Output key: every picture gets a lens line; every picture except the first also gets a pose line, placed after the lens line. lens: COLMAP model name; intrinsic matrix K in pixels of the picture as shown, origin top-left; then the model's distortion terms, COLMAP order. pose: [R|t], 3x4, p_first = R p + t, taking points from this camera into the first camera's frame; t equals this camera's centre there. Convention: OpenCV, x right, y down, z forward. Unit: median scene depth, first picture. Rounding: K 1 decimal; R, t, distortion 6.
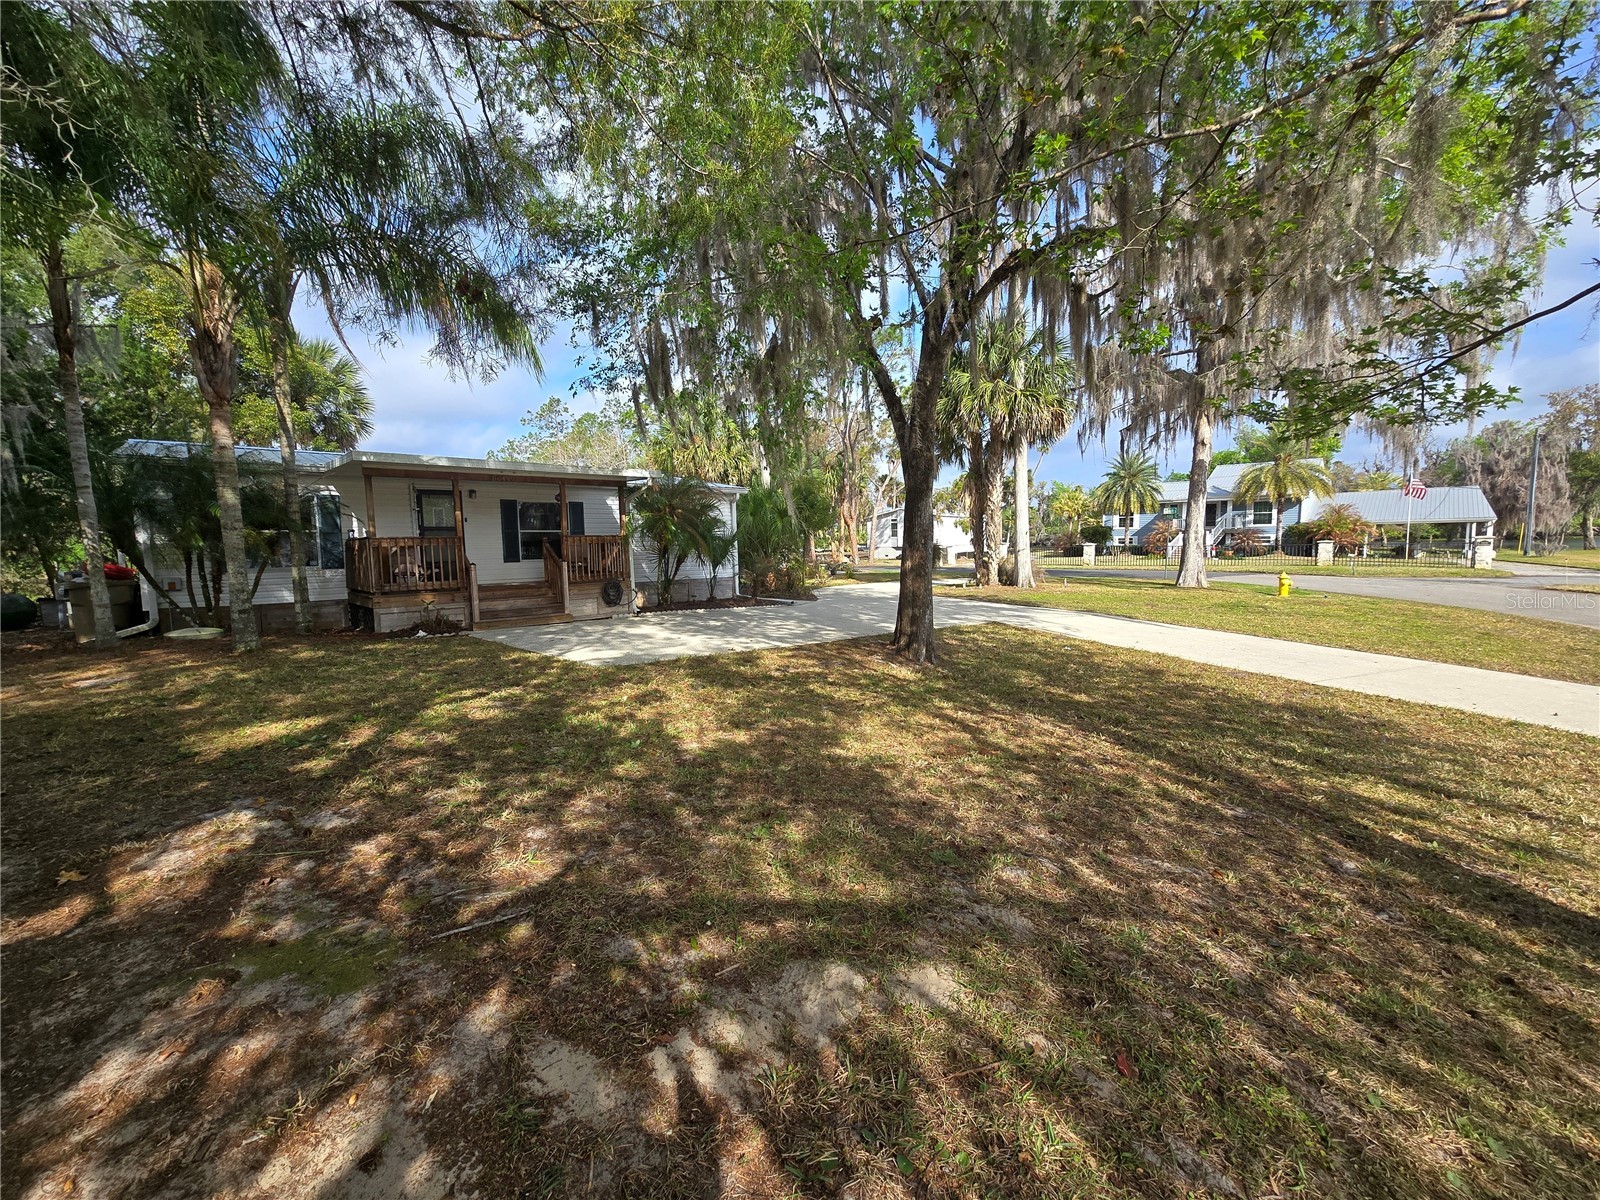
lens RADIAL K [[657.3, 0, 790.7], [0, 657.3, 613.8], [0, 0, 1]] dist [-0.003796, 0.000808]
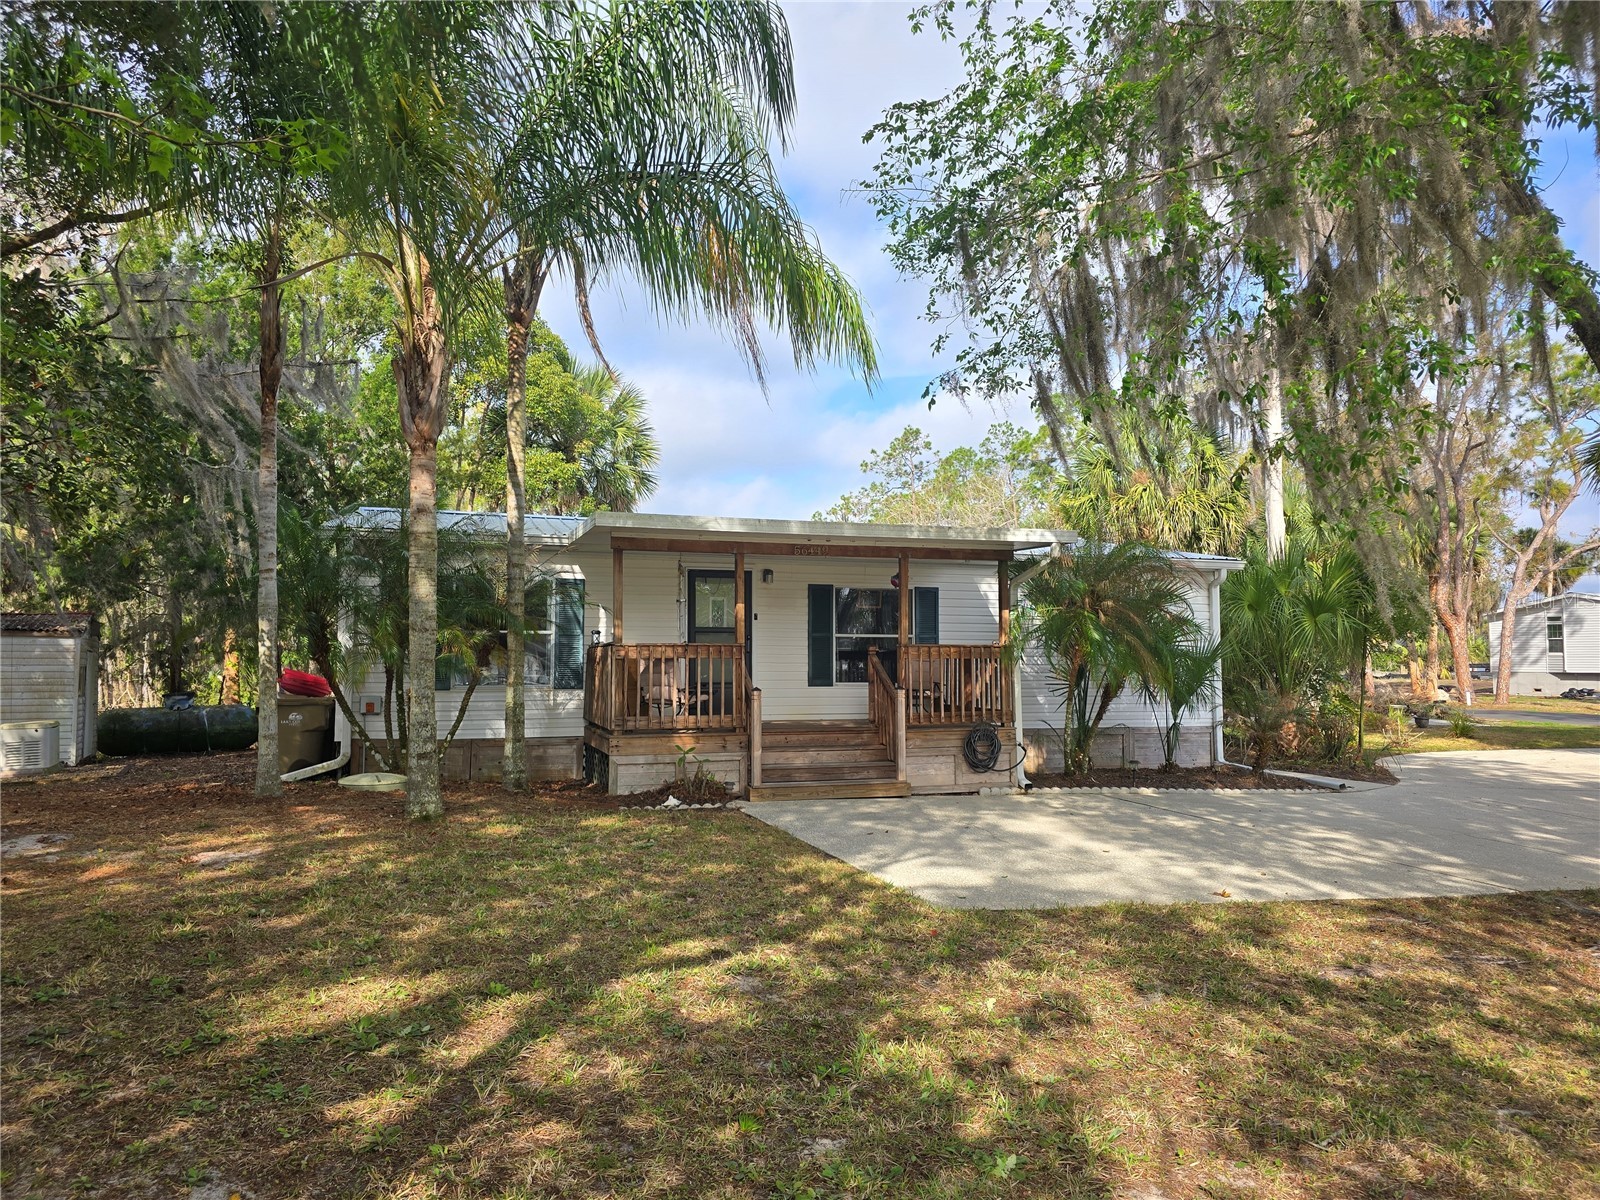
lens RADIAL K [[1060.3, 0, 790.0], [0, 1060.3, 599.2], [0, 0, 1]] dist [0.015181, -0.011641]
pose [[0.899715, 0.000020, -0.436478, -0.033958], [-0.067454, 0.987993, -0.138998, -0.027215], [0.431234, 0.154501, 0.888913, 0.148805]]
